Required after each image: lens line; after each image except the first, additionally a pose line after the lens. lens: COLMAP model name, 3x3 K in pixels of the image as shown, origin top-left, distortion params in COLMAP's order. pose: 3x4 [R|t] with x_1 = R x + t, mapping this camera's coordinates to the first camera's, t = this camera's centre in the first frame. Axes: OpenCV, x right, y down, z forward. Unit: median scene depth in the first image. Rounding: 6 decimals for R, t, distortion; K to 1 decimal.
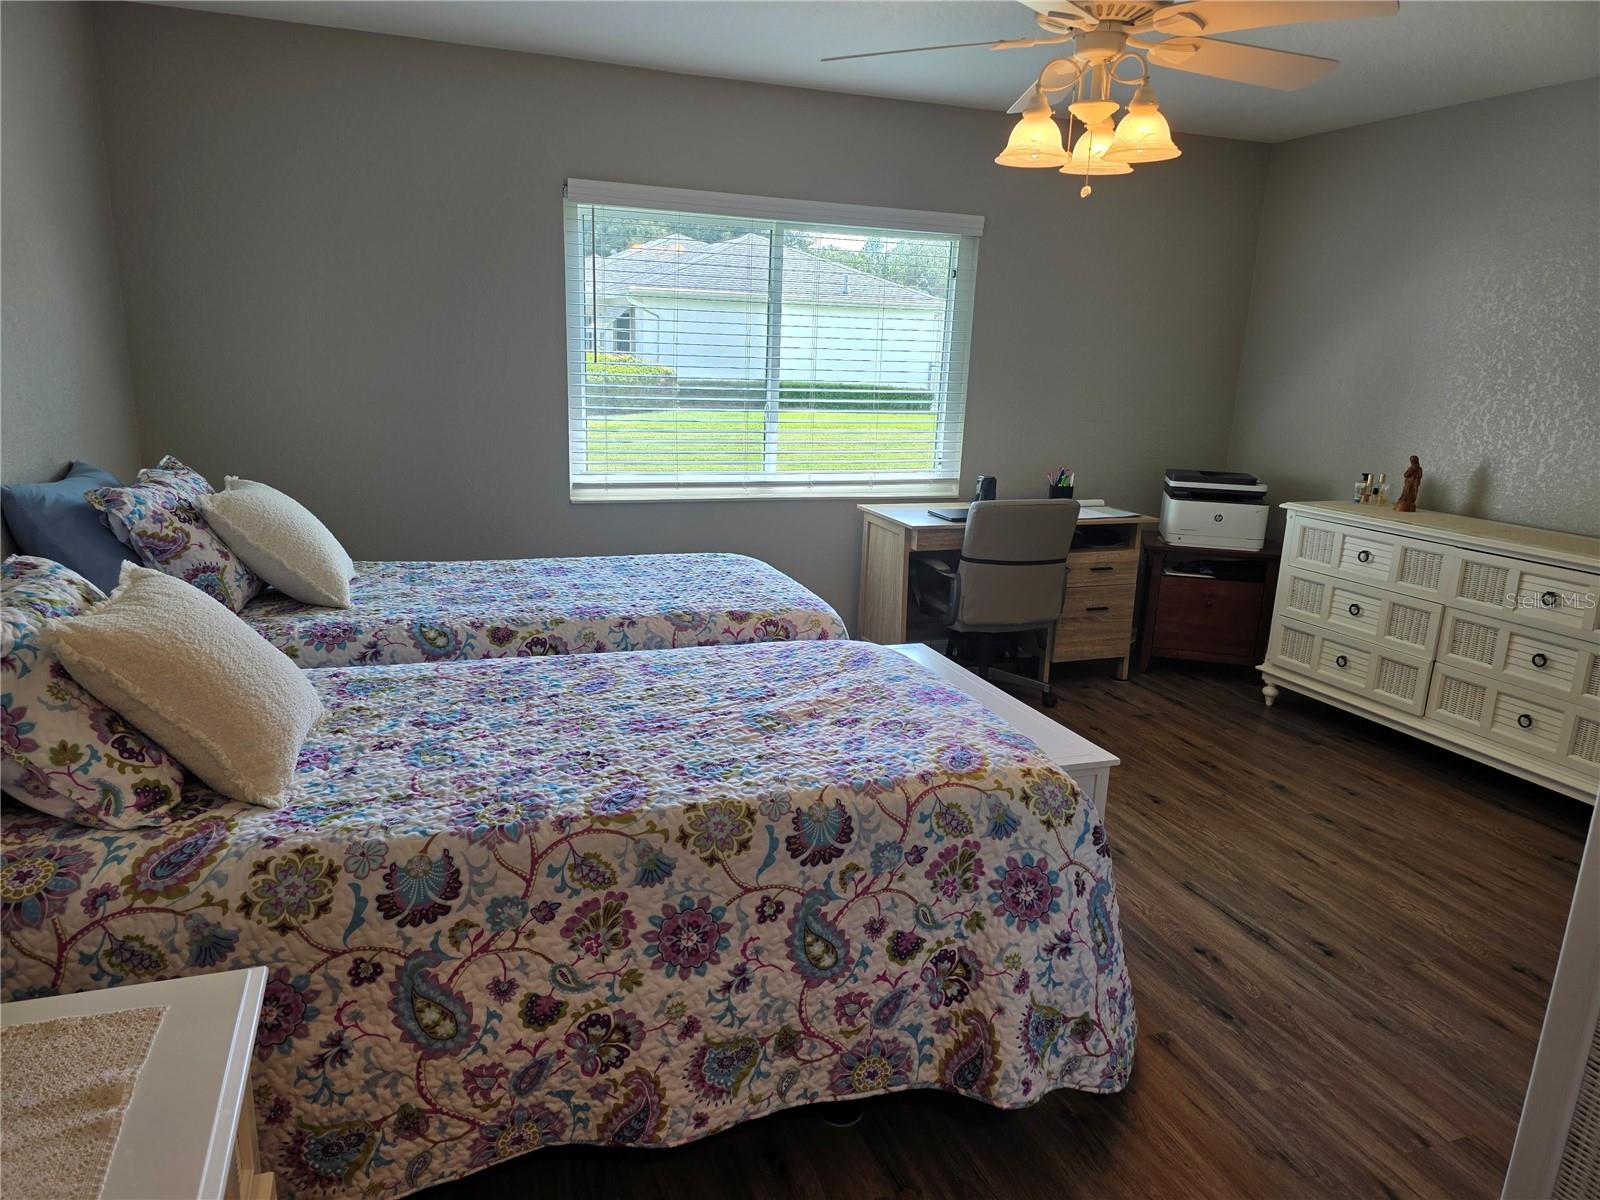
lens RADIAL K [[1072.7, 0, 805.5], [0, 1072.7, 621.2], [0, 0, 1]] dist [0.076656, -0.104357]
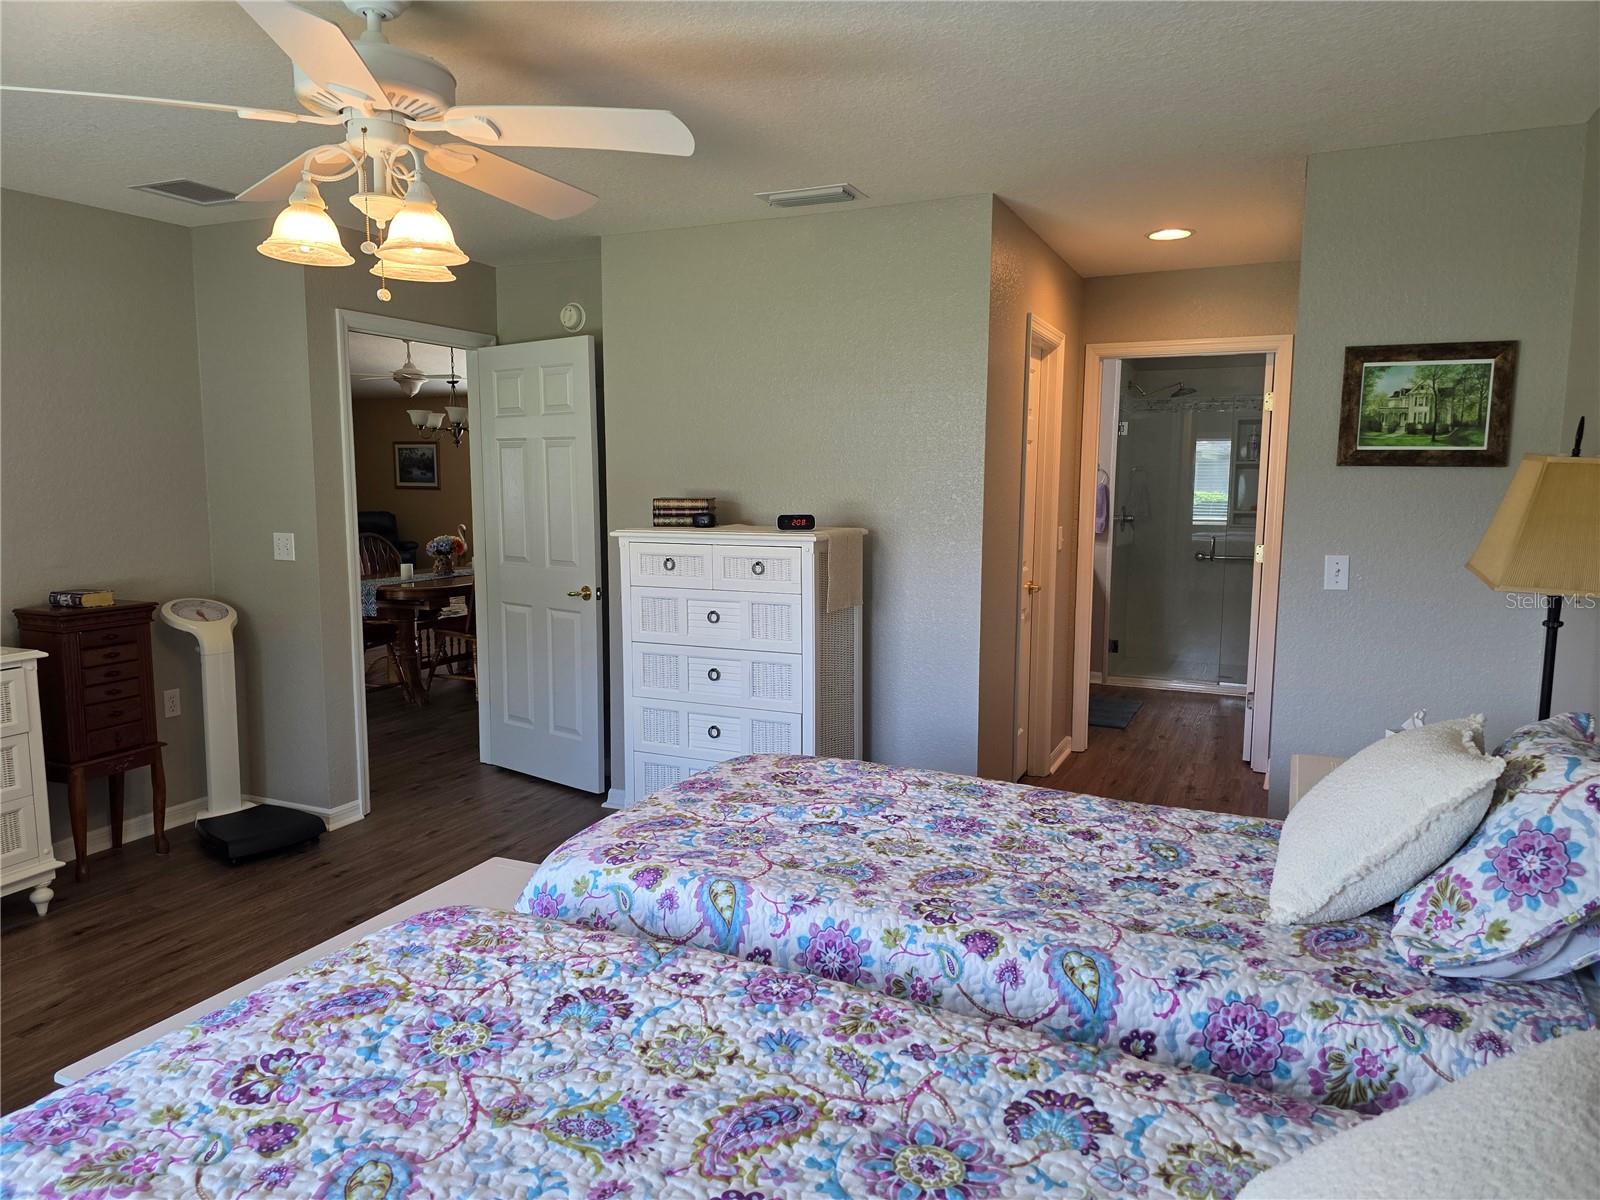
lens RADIAL K [[1072.7, 0, 805.5], [0, 1072.7, 621.2], [0, 0, 1]] dist [0.076656, -0.104357]
pose [[-0.712521, -0.141141, 0.687309, -0.865095], [0.144161, 0.929213, 0.340265, -0.567268], [-0.686682, 0.341529, -0.641737, 1.992217]]
